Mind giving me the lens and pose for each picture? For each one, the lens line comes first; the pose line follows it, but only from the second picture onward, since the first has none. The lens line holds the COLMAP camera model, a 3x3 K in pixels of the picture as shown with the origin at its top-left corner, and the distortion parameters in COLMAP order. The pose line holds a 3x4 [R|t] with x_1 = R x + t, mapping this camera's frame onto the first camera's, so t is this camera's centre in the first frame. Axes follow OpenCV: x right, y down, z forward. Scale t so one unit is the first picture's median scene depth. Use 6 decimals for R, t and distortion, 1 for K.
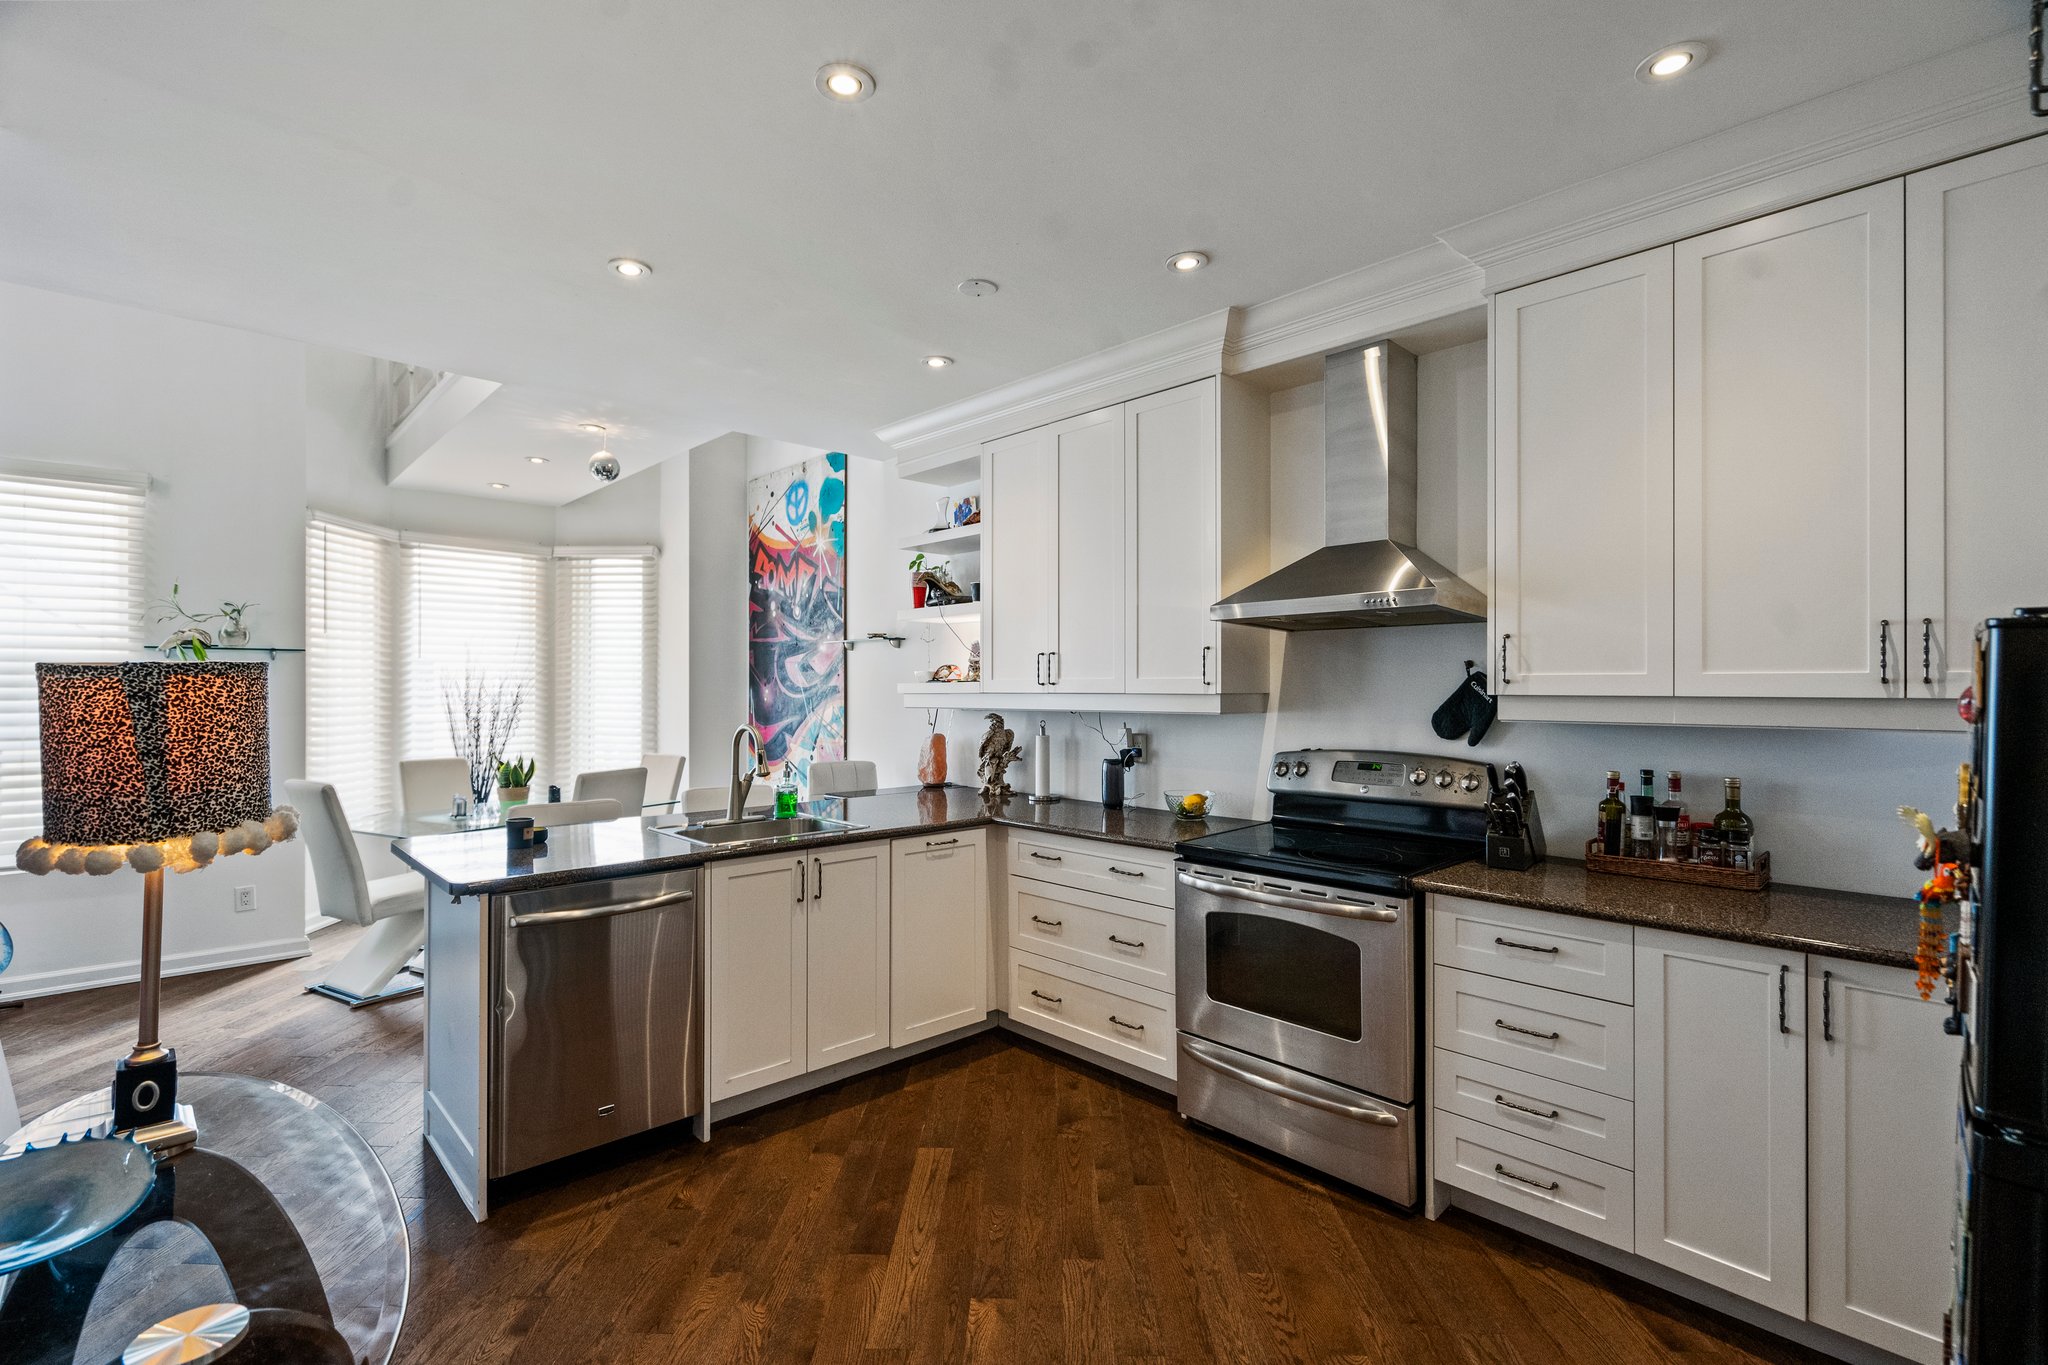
lens RADIAL K [[923.8, 0, 1013.1], [0, 923.8, 684.4], [0, 0, 1]] dist [-0.005608, 0.001989]
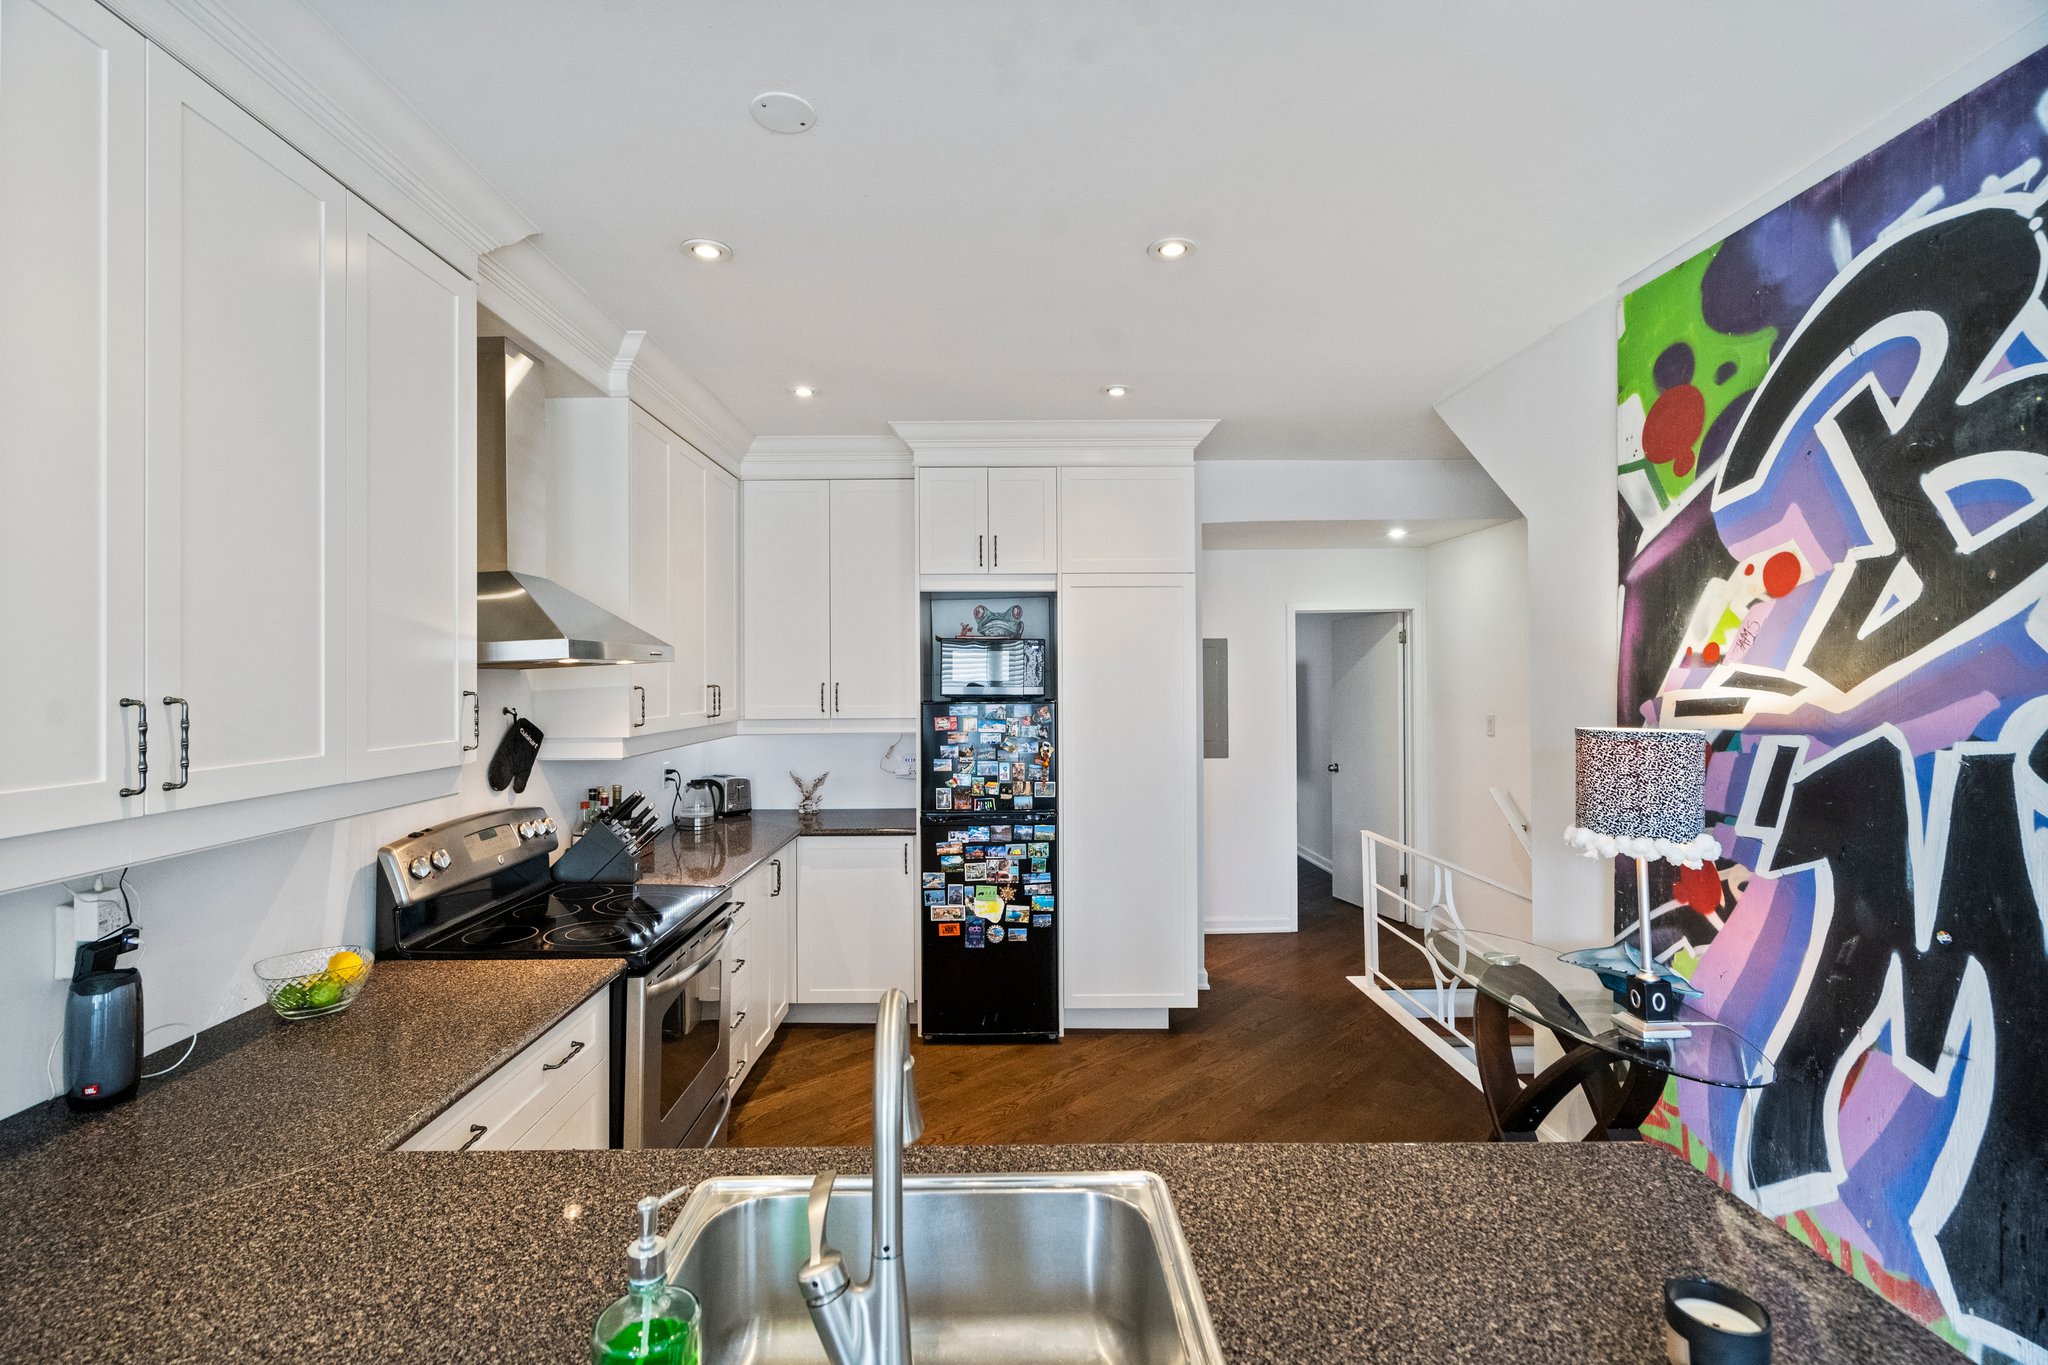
lens RADIAL K [[932.8, 0, 1009.6], [0, 932.8, 671.1], [0, 0, 1]] dist [-0.000681, 0.001533]
pose [[-0.734182, 0.009876, 0.678880, -0.437251], [0.004355, 0.999942, -0.009836, -0.039729], [-0.678938, -0.004265, -0.734183, 1.044189]]
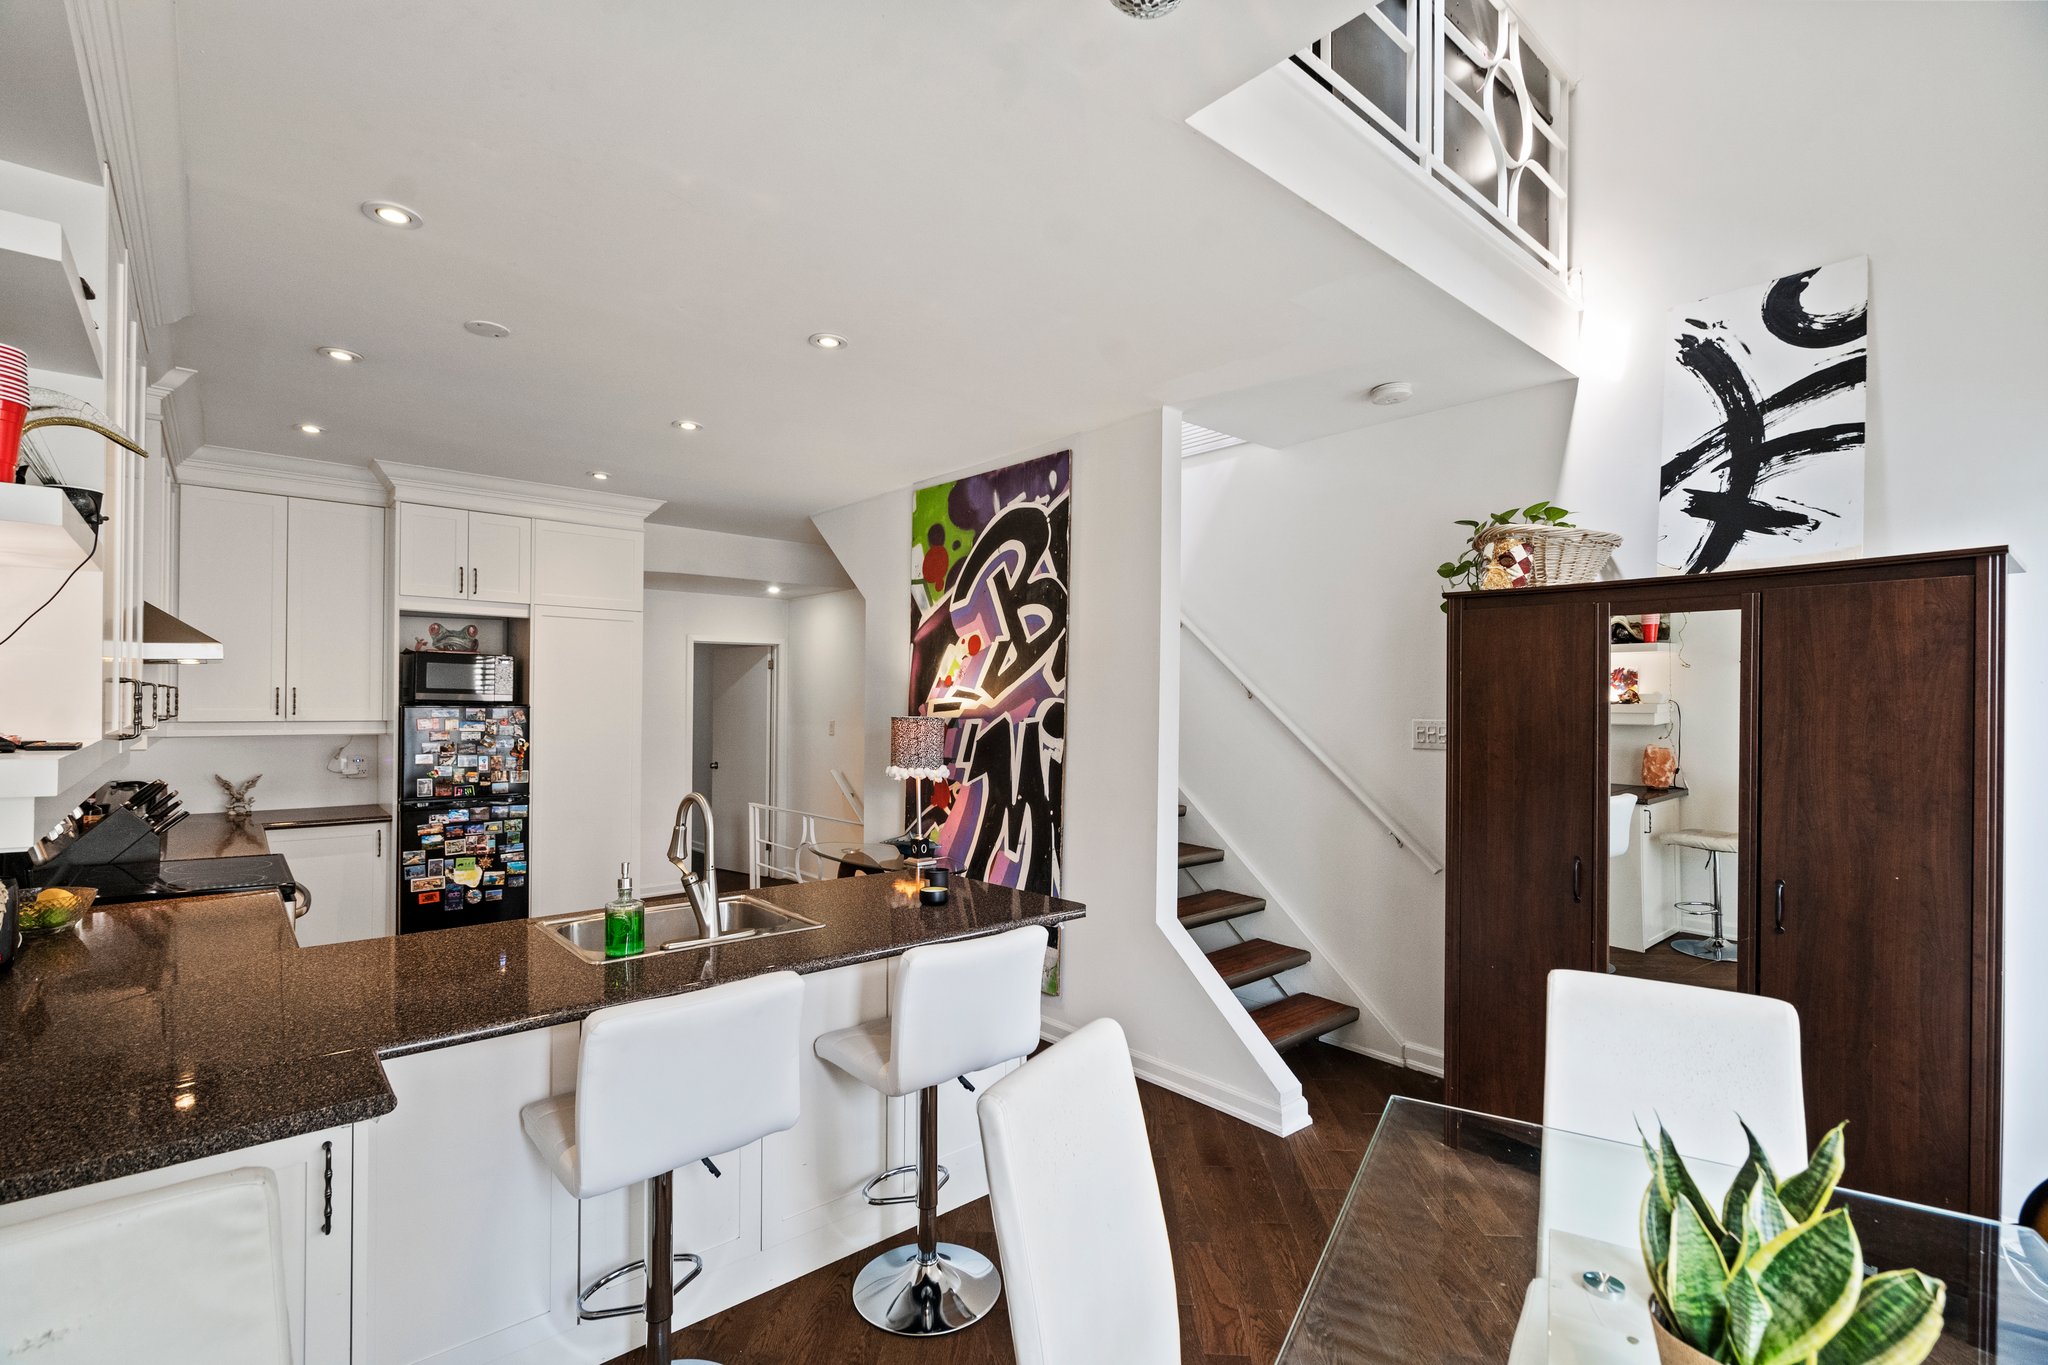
lens RADIAL K [[932.4, 0, 1022.1], [0, 932.4, 701.0], [0, 0, 1]] dist [-0.019890, 0.009840]
pose [[-0.999218, -0.009677, 0.038328, -0.505818], [-0.009858, 0.999941, -0.004539, -0.023599], [-0.038282, -0.004913, -0.999255, 1.521292]]
